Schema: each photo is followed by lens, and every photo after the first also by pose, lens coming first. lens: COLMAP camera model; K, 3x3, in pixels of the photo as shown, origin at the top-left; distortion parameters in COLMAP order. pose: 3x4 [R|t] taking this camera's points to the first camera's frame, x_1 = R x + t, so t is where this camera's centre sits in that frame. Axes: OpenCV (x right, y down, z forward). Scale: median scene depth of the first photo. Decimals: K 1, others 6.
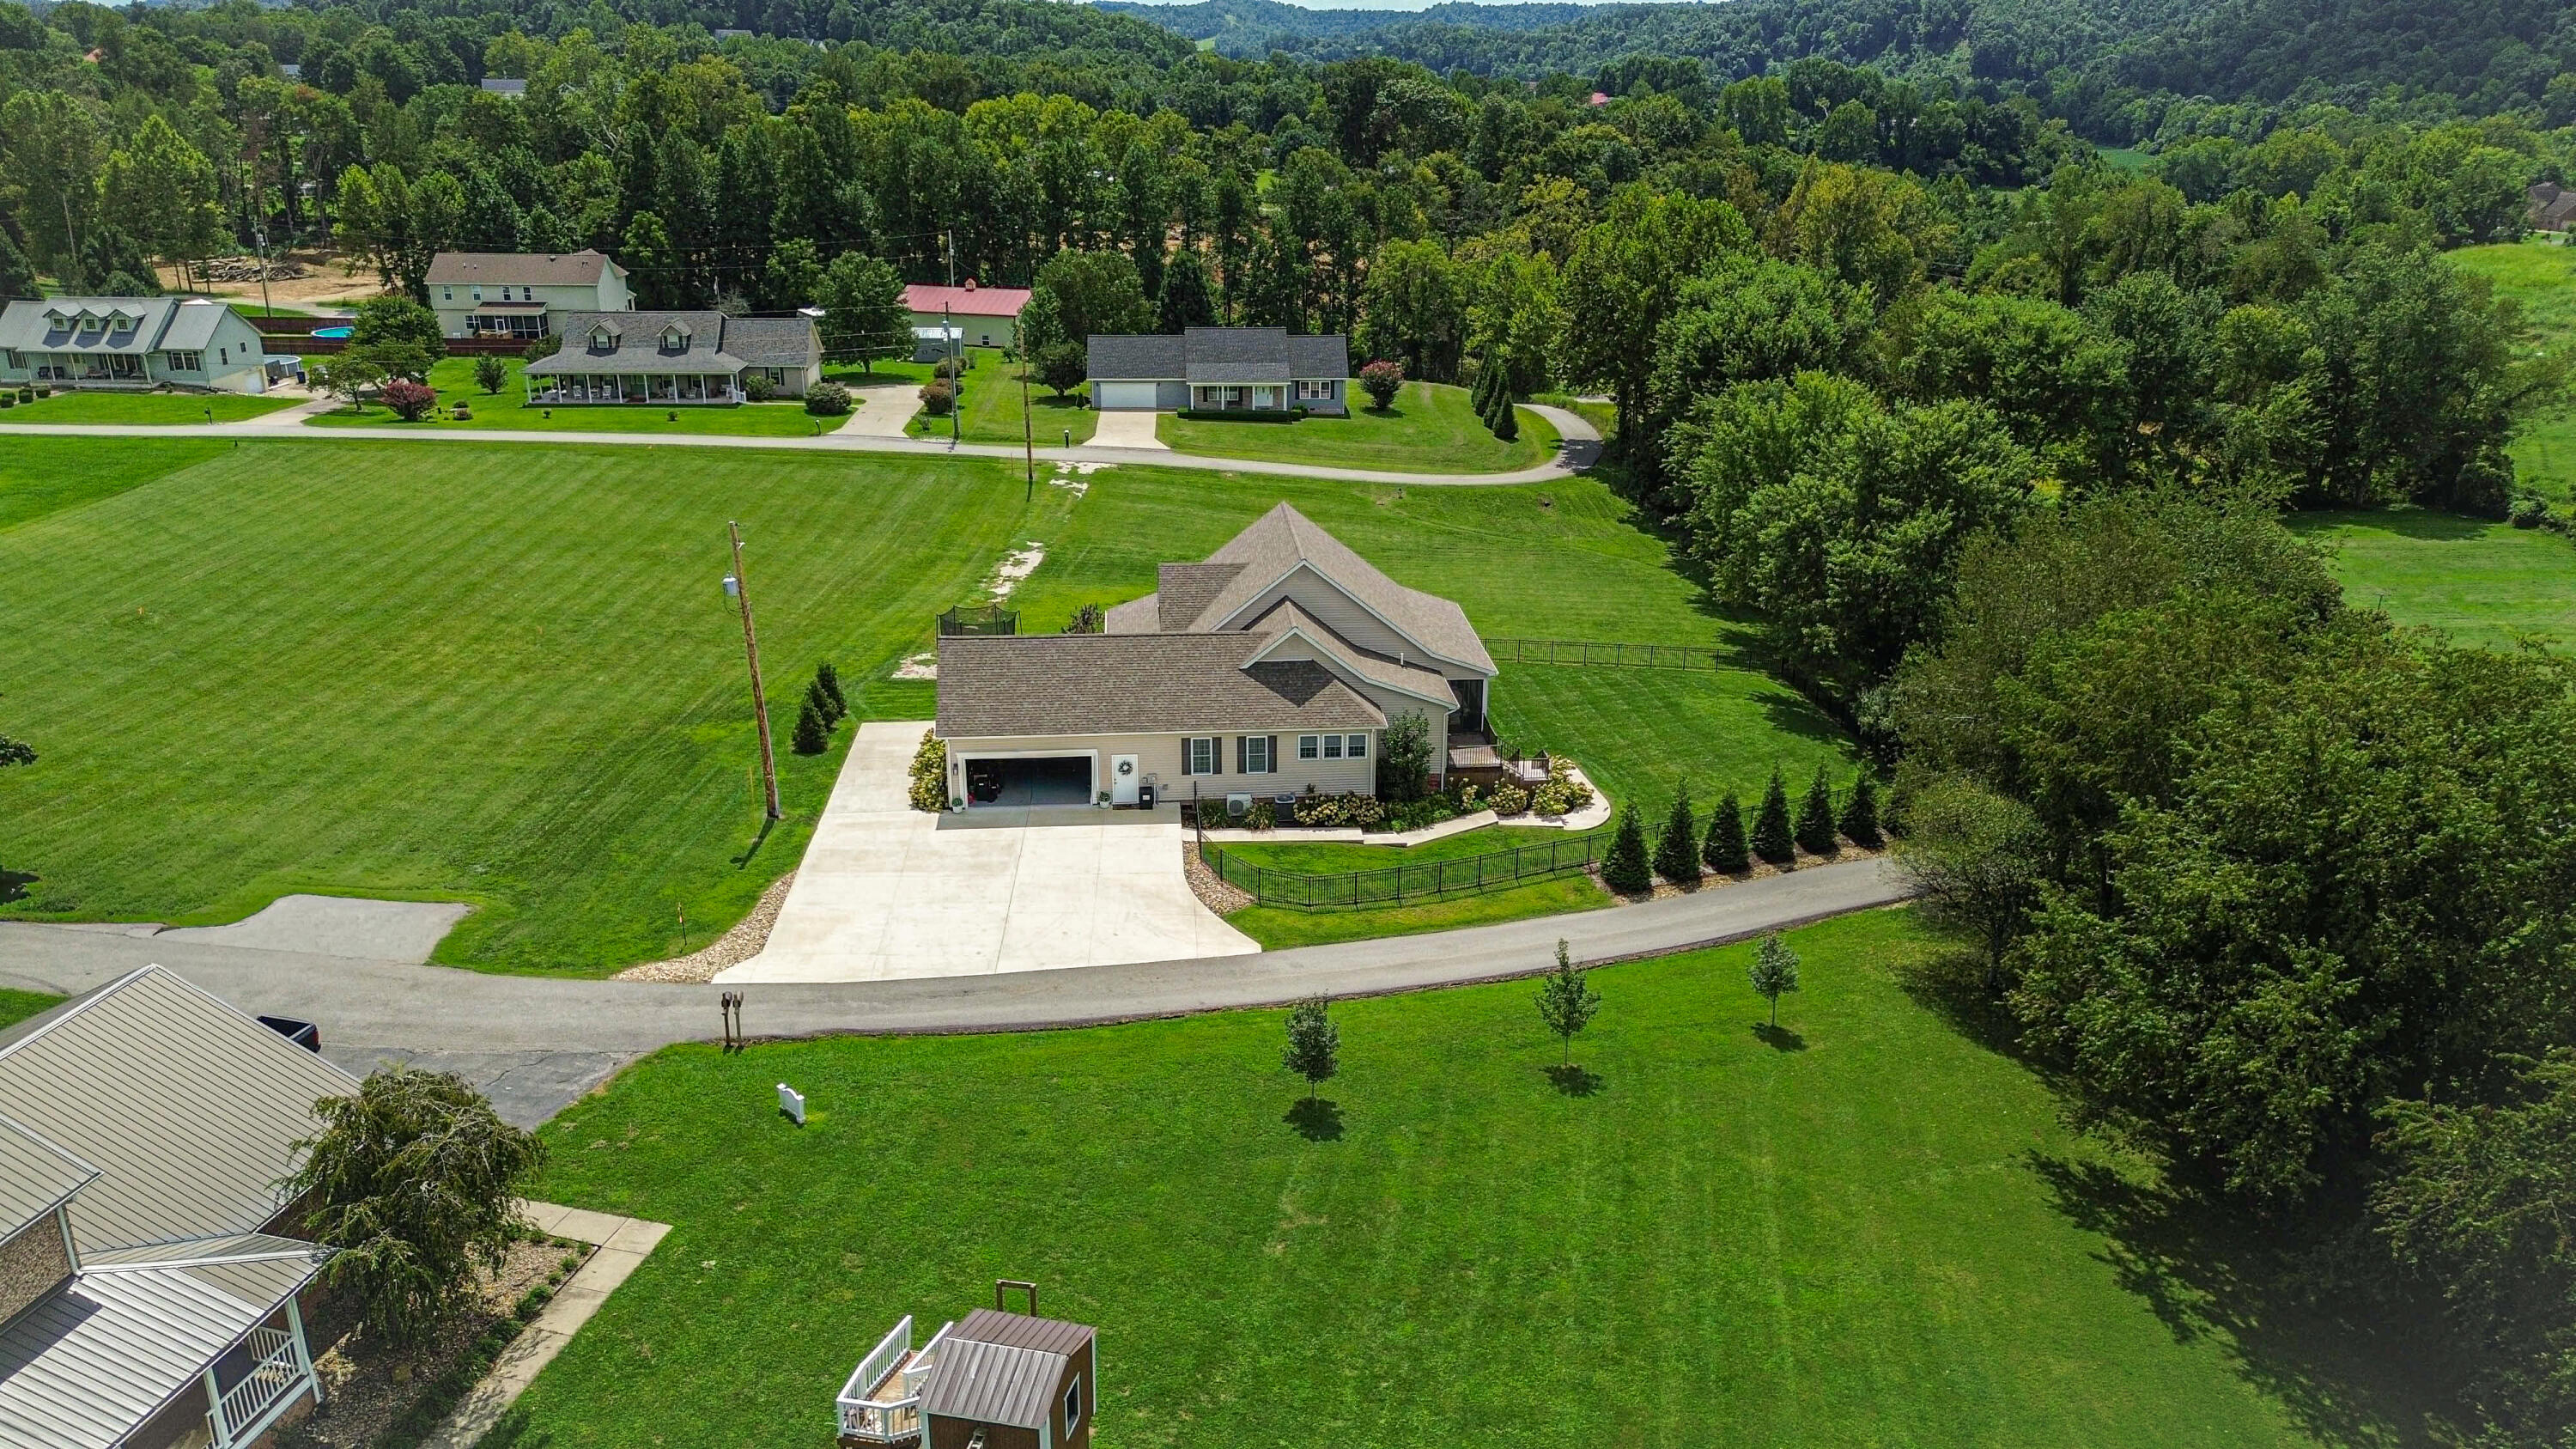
lens RADIAL K [[1791.0, 0, 1288.5], [0, 1791.0, 770.5], [0, 0, 1]] dist [0.080054, -0.074194]
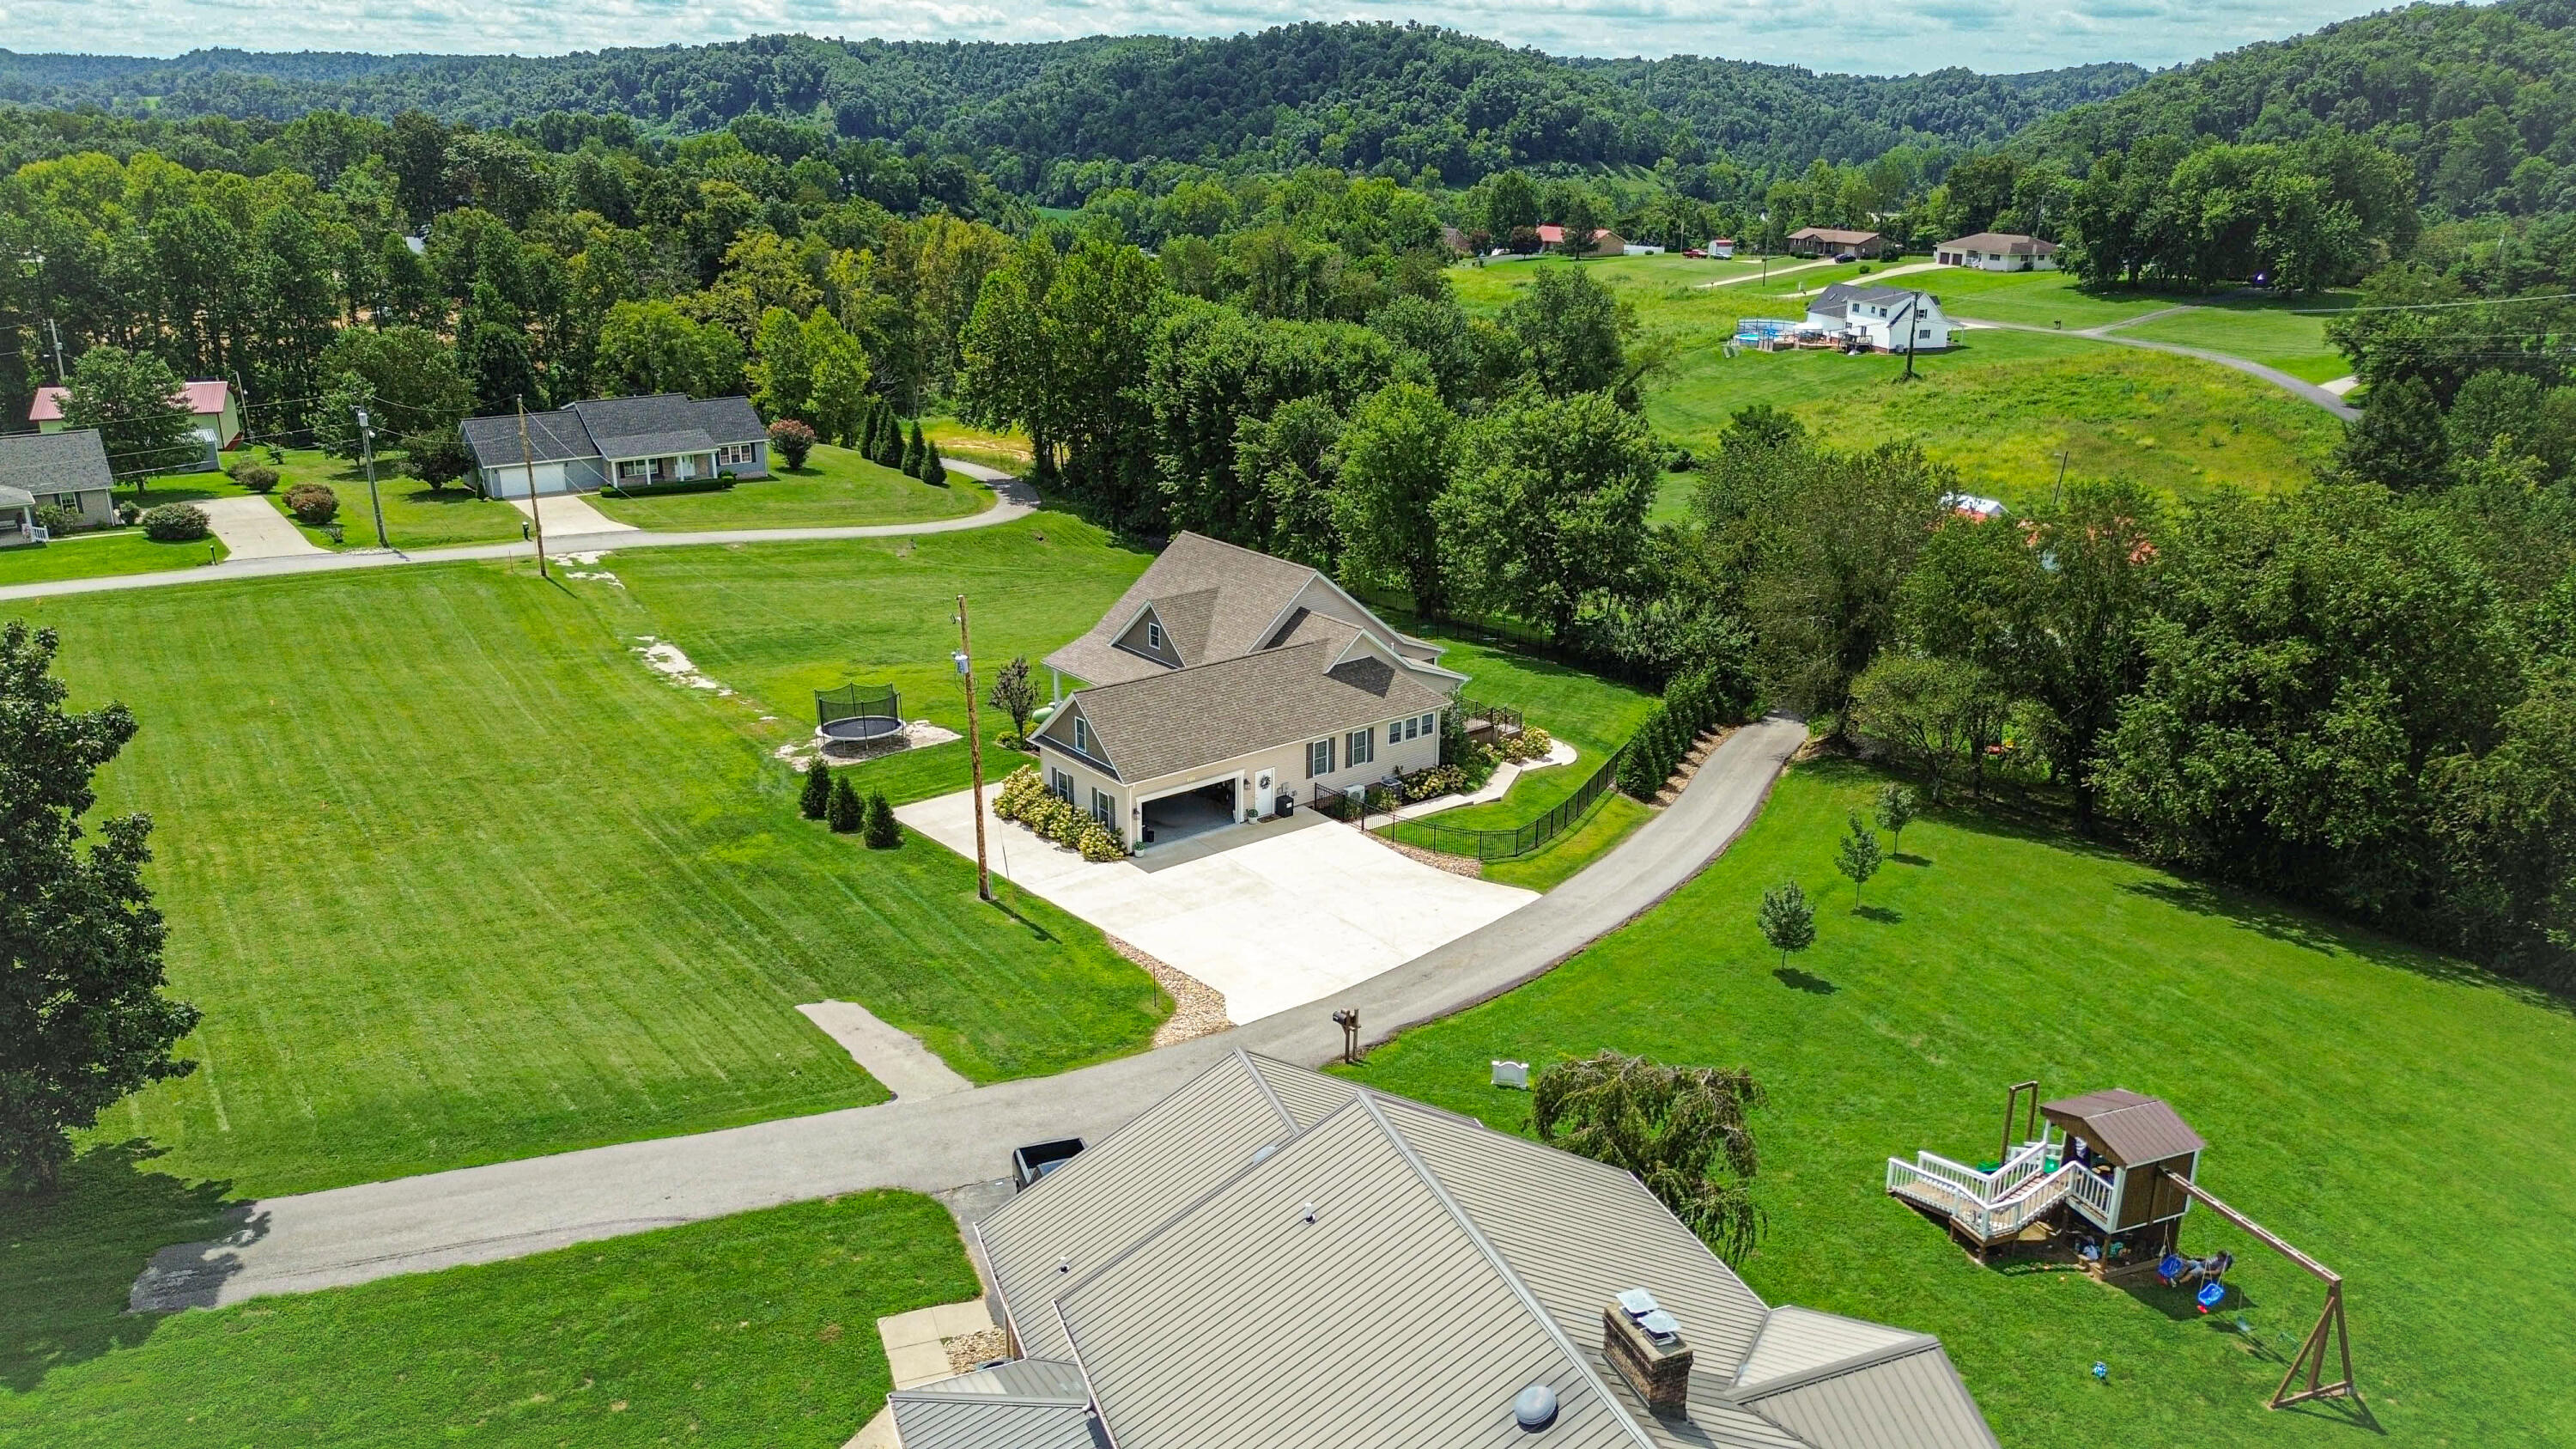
lens RADIAL K [[1826.8, 0, 1288.0], [0, 1826.8, 724.5], [0, 0, 1]] dist [0.050404, -0.047223]
pose [[0.830022, -0.175973, 0.529242, -0.299974], [0.204273, 0.978901, 0.005120, -0.017436], [-0.518976, 0.103860, 0.848455, 0.037284]]
